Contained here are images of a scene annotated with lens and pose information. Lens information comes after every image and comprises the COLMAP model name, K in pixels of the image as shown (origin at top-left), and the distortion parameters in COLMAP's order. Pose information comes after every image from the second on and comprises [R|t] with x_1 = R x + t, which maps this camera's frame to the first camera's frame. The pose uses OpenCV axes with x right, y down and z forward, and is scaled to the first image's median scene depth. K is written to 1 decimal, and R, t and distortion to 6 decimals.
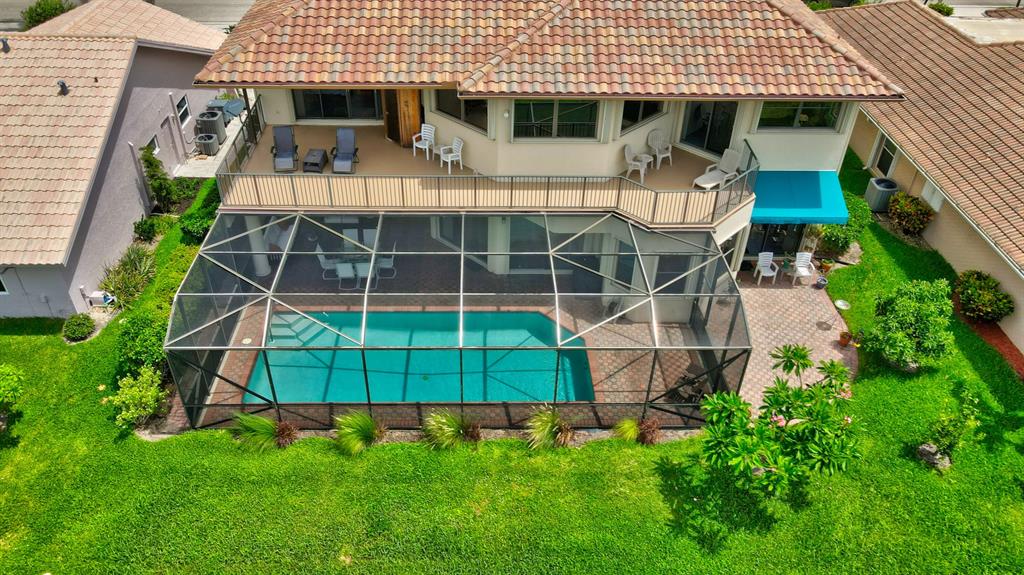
lens RADIAL K [[765.3, 0, 512.0], [0, 765.3, 287.5], [0, 0, 1]] dist [-0.030838, 0.072014]
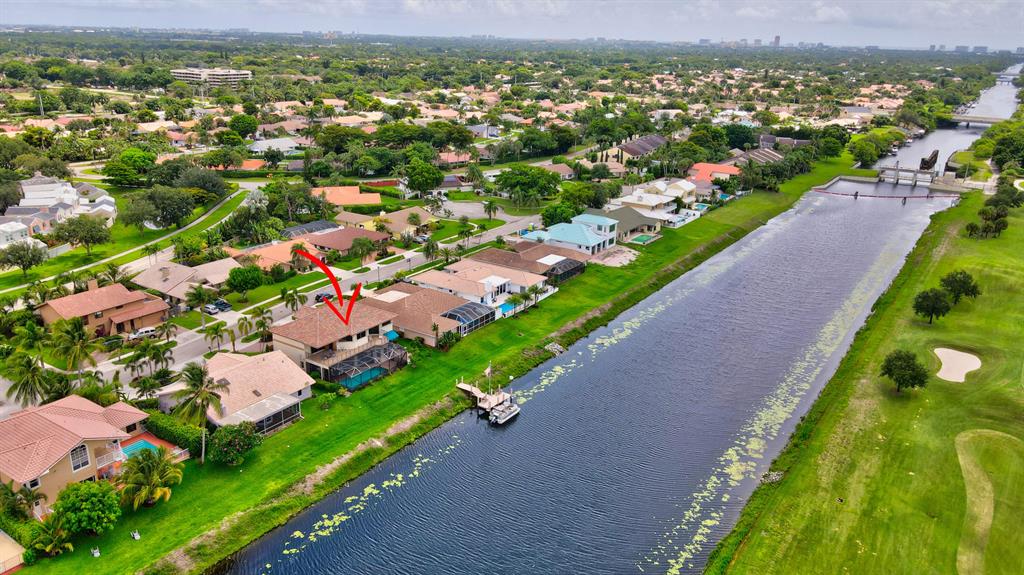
lens RADIAL K [[765.3, 0, 512.0], [0, 765.3, 287.5], [0, 0, 1]] dist [-0.030838, 0.072014]
pose [[0.569567, -0.264990, 0.778058, -3.896689], [0.479493, 0.875963, -0.052672, 0.347241], [-0.667593, 0.403074, 0.625981, -3.783448]]
